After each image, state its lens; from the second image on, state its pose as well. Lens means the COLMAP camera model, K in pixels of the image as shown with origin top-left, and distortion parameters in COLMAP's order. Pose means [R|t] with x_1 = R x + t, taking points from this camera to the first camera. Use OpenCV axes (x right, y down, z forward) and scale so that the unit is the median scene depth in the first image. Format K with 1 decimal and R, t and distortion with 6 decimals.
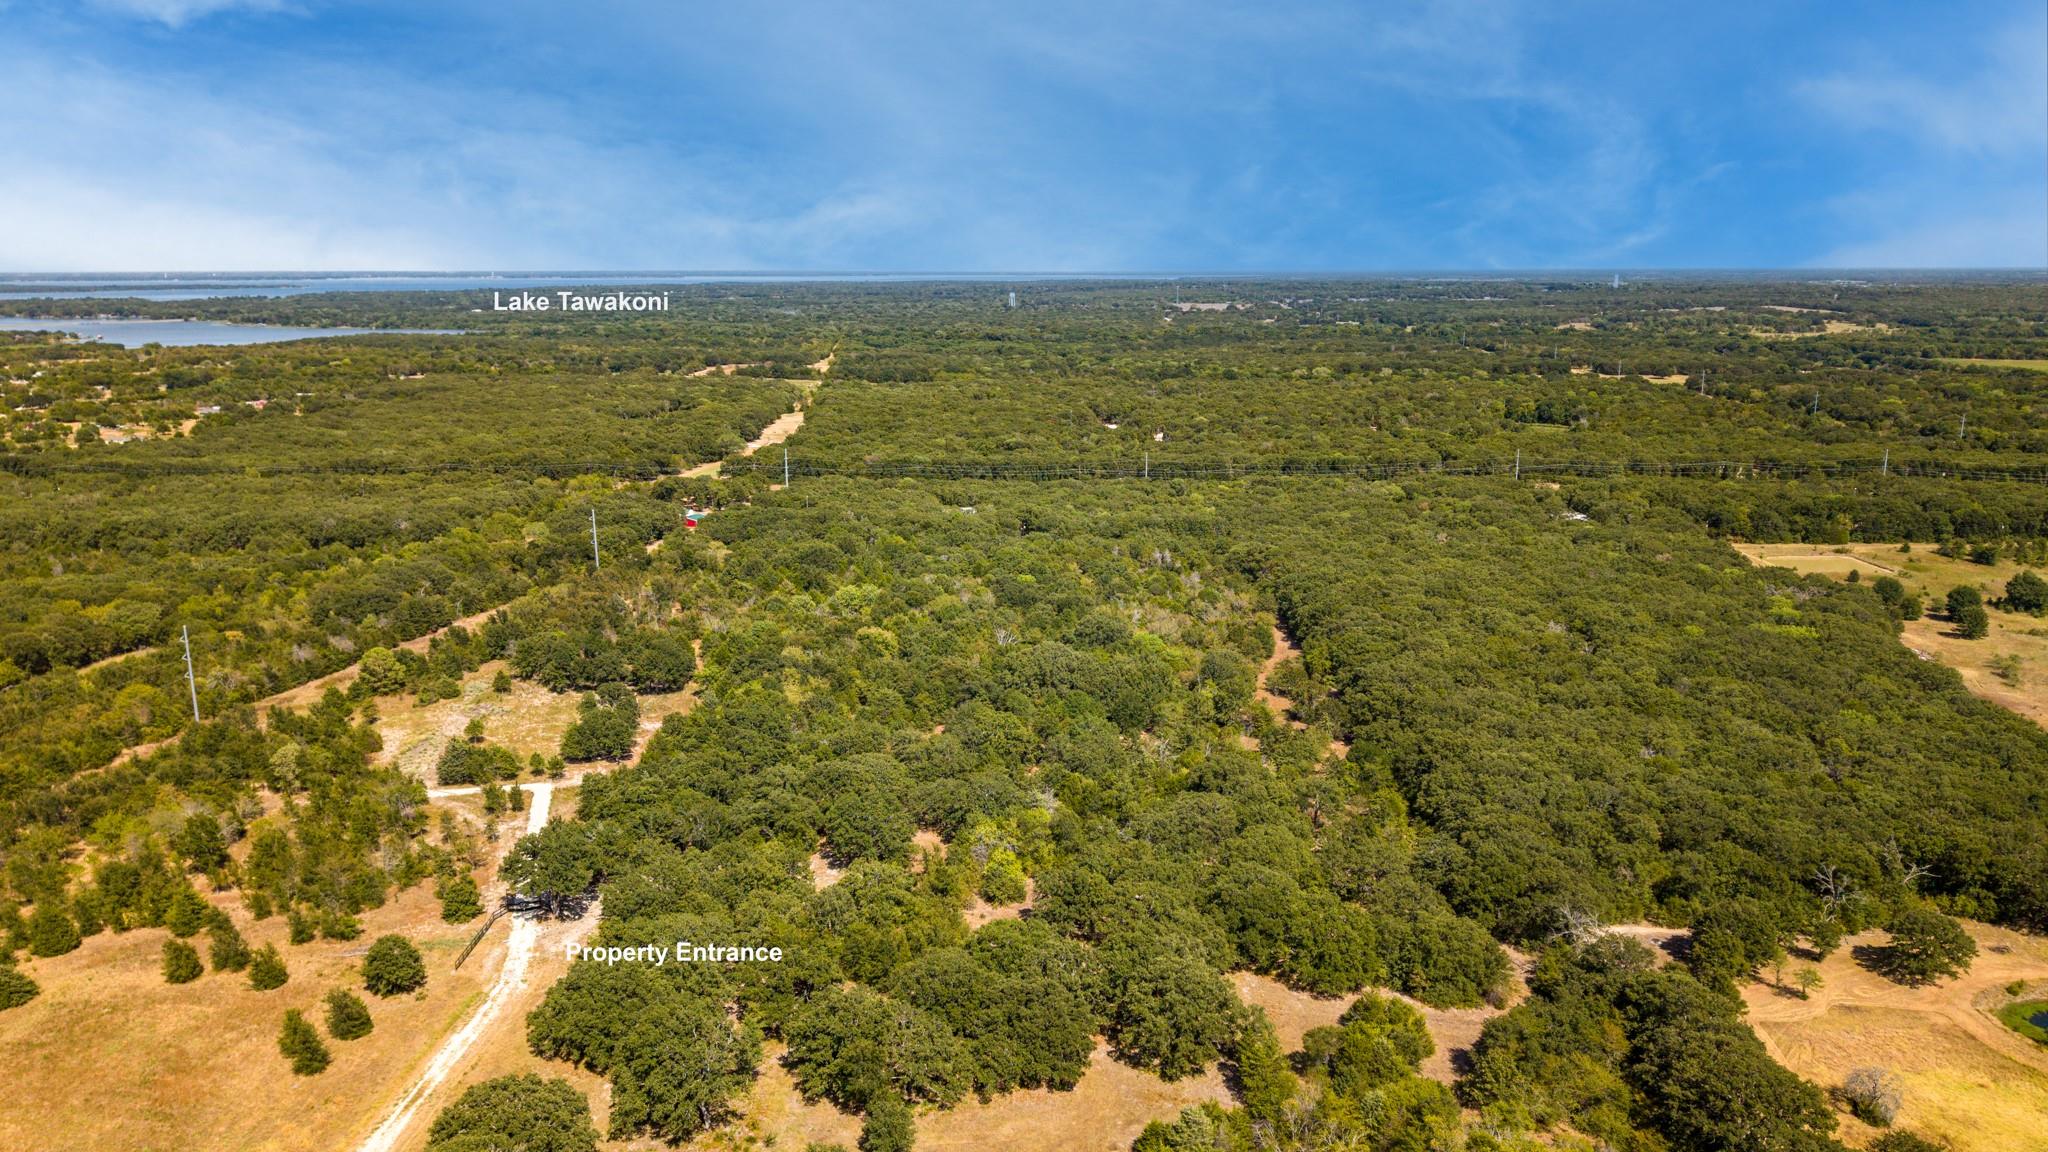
lens RADIAL K [[1399.2, 0, 1039.5], [0, 1399.2, 561.5], [0, 0, 1]] dist [0.038167, -0.044339]
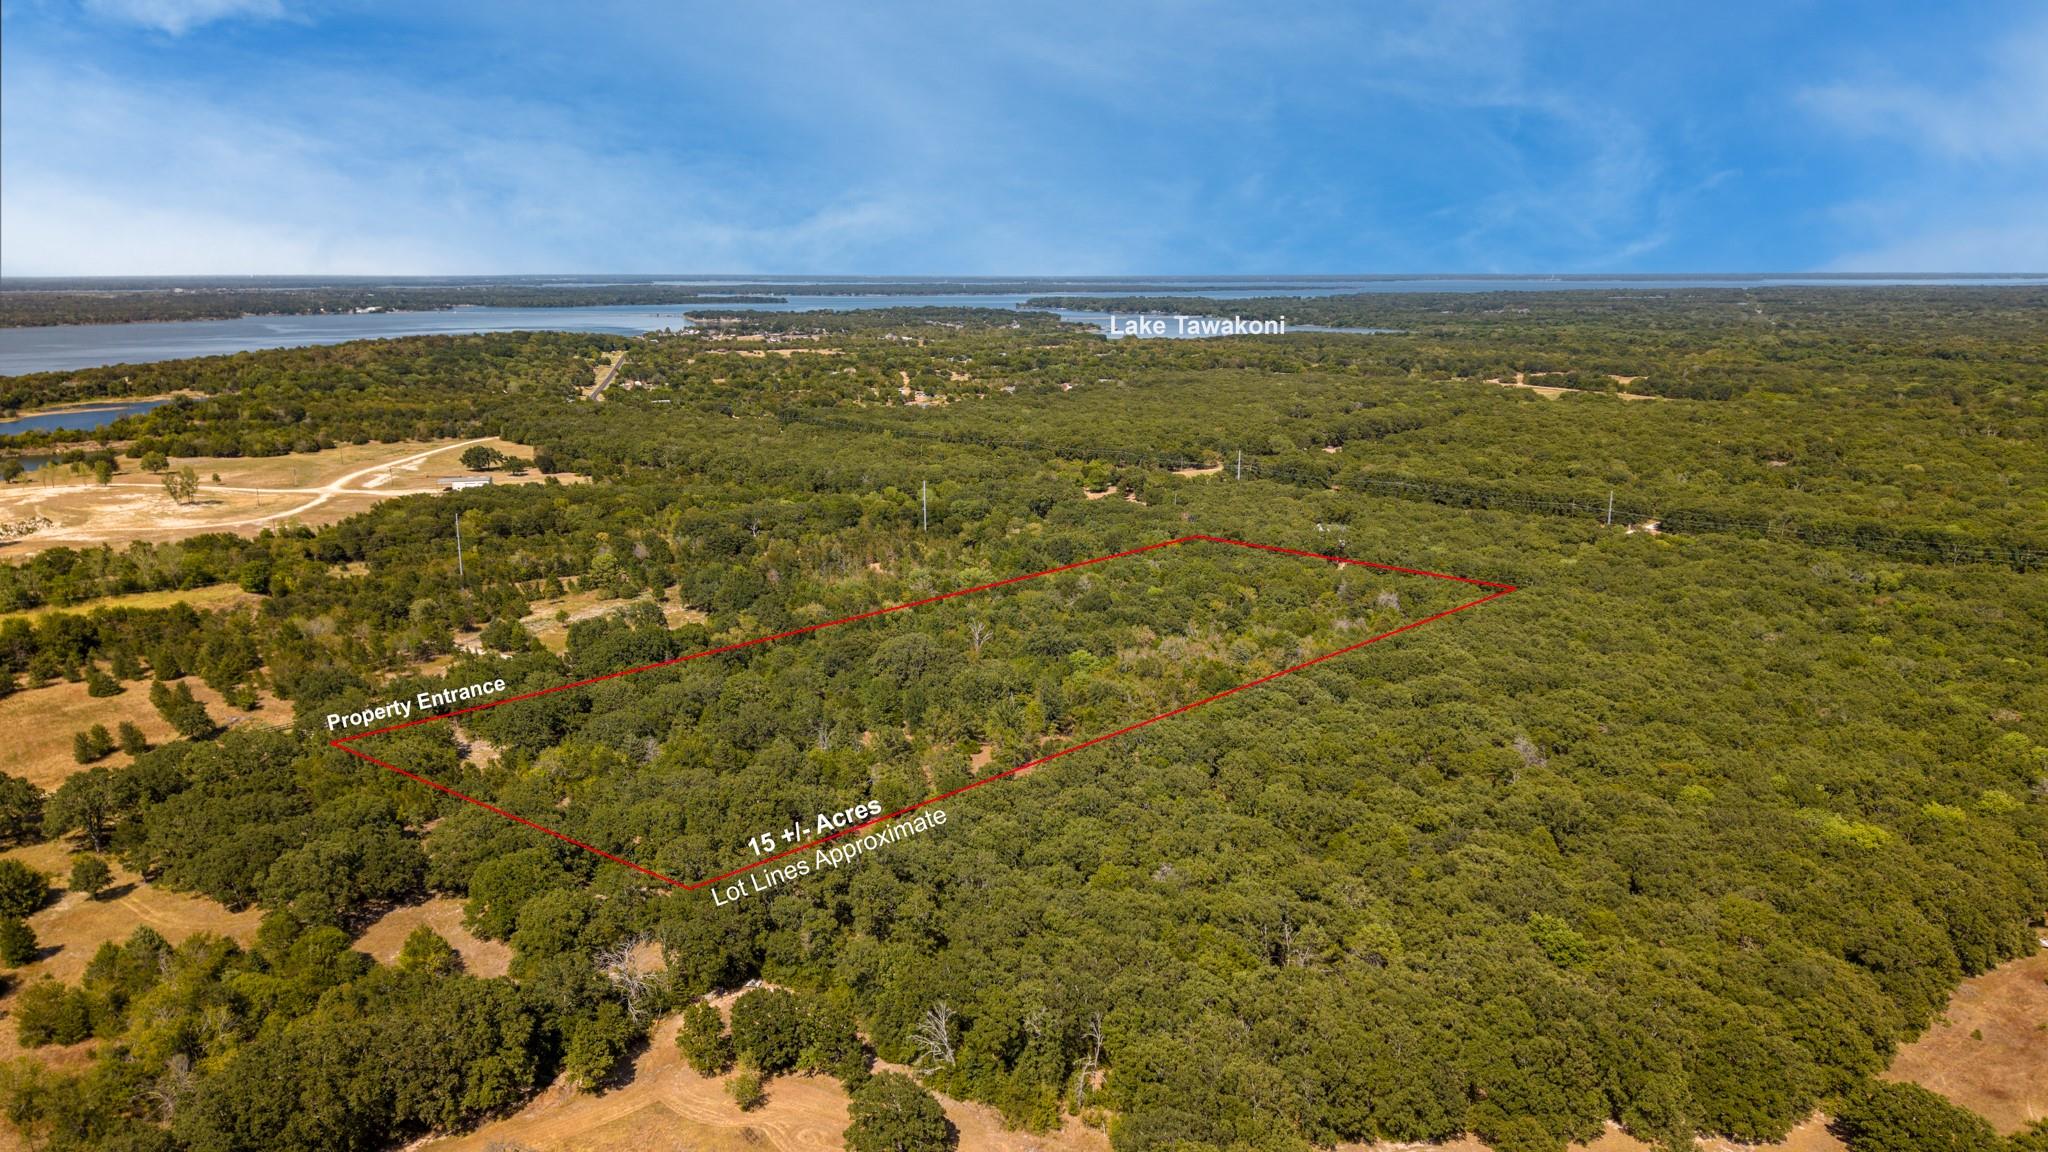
lens RADIAL K [[1399.2, 0, 1010.8], [0, 1399.2, 585.3], [0, 0, 1]] dist [0.038167, -0.044339]
pose [[0.728438, 0.150798, -0.668310, 0.182493], [-0.141253, 0.987575, 0.068875, -0.014355], [0.670392, 0.044230, 0.740687, 0.068682]]
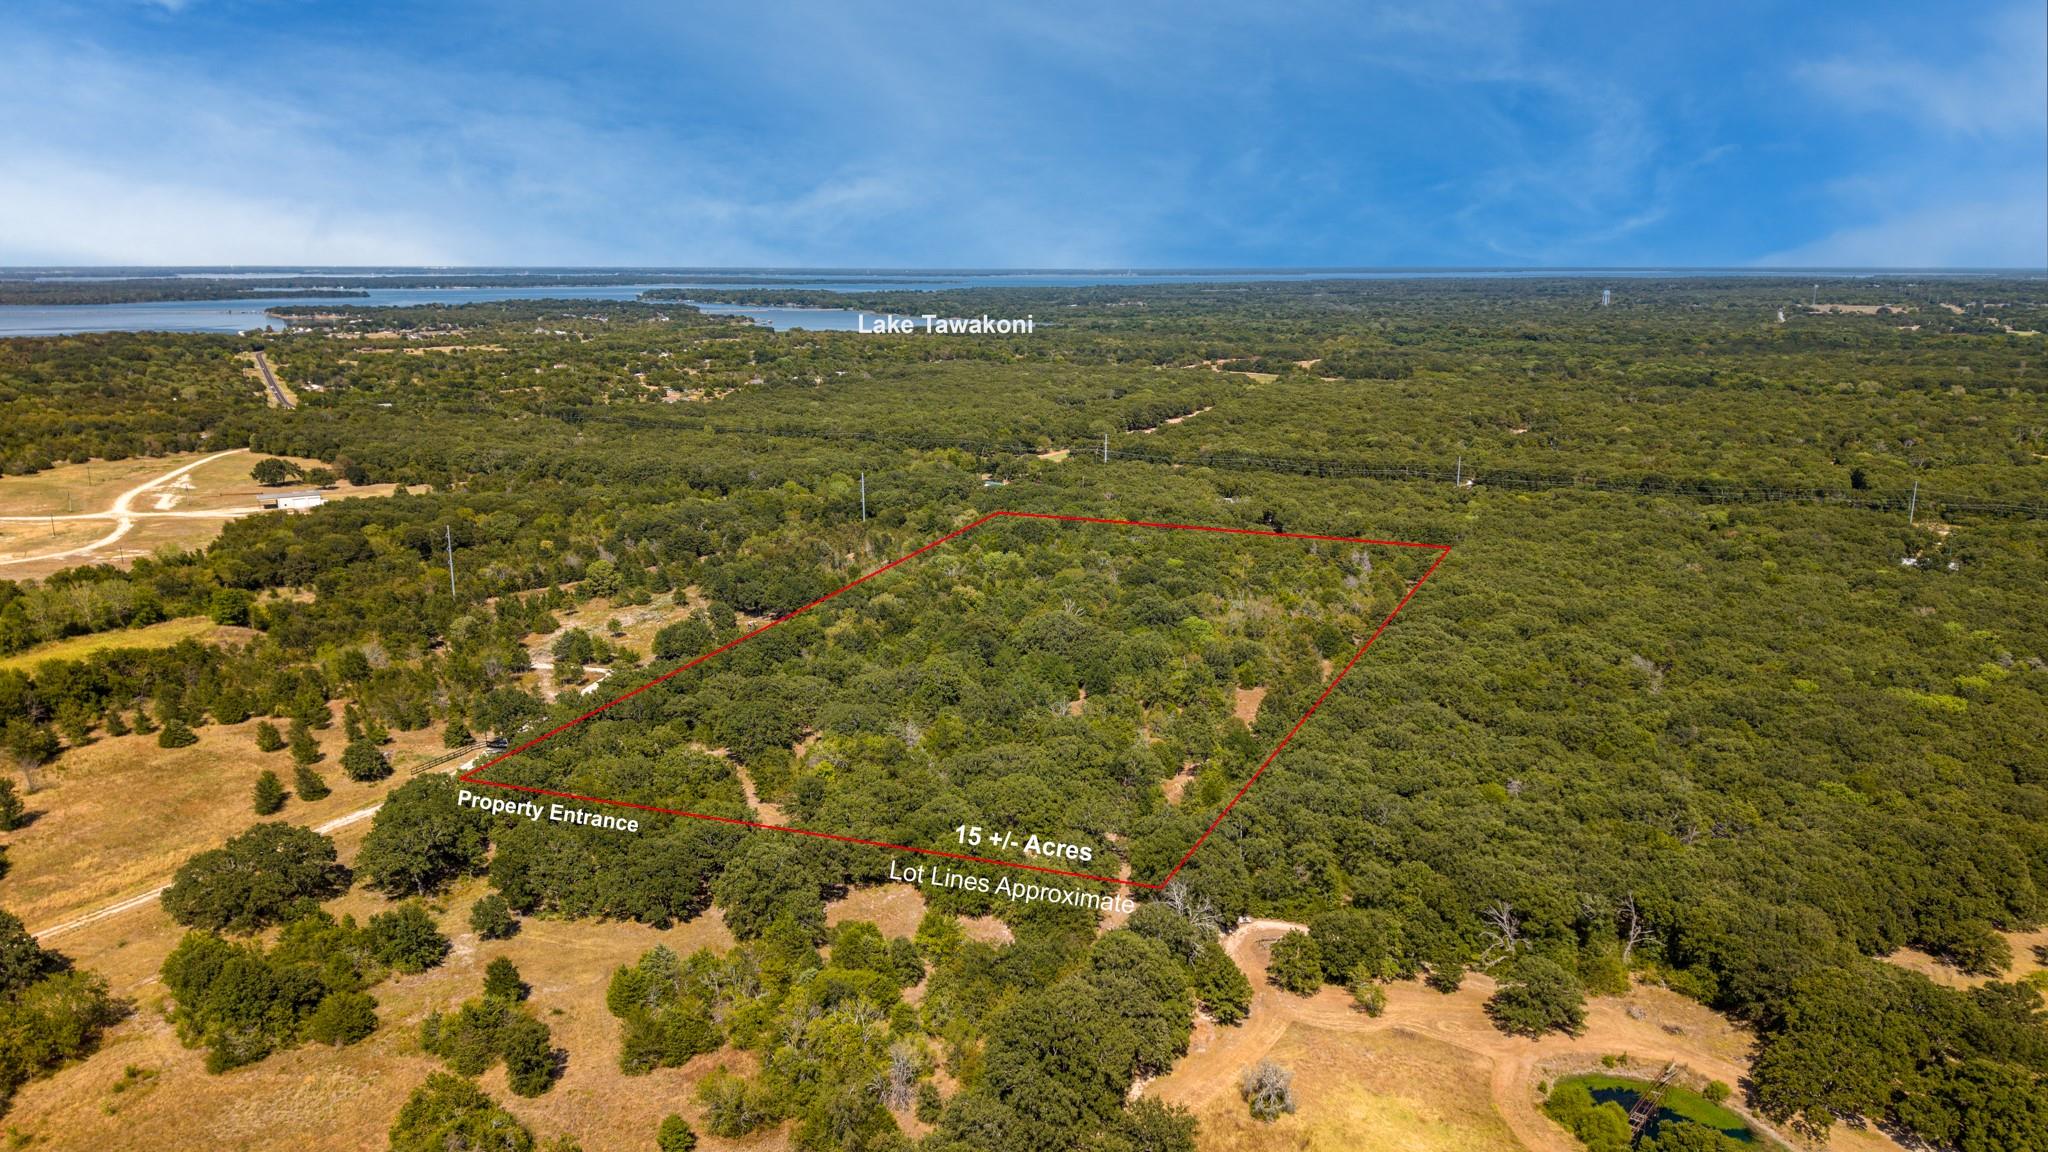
lens RADIAL K [[1399.2, 0, 1020.6], [0, 1399.2, 593.3], [0, 0, 1]] dist [0.038167, -0.044339]
pose [[0.898009, 0.102490, -0.427874, 0.108394], [-0.092243, 0.994734, 0.044674, -0.000313], [0.430199, -0.000649, 0.902734, 0.002544]]
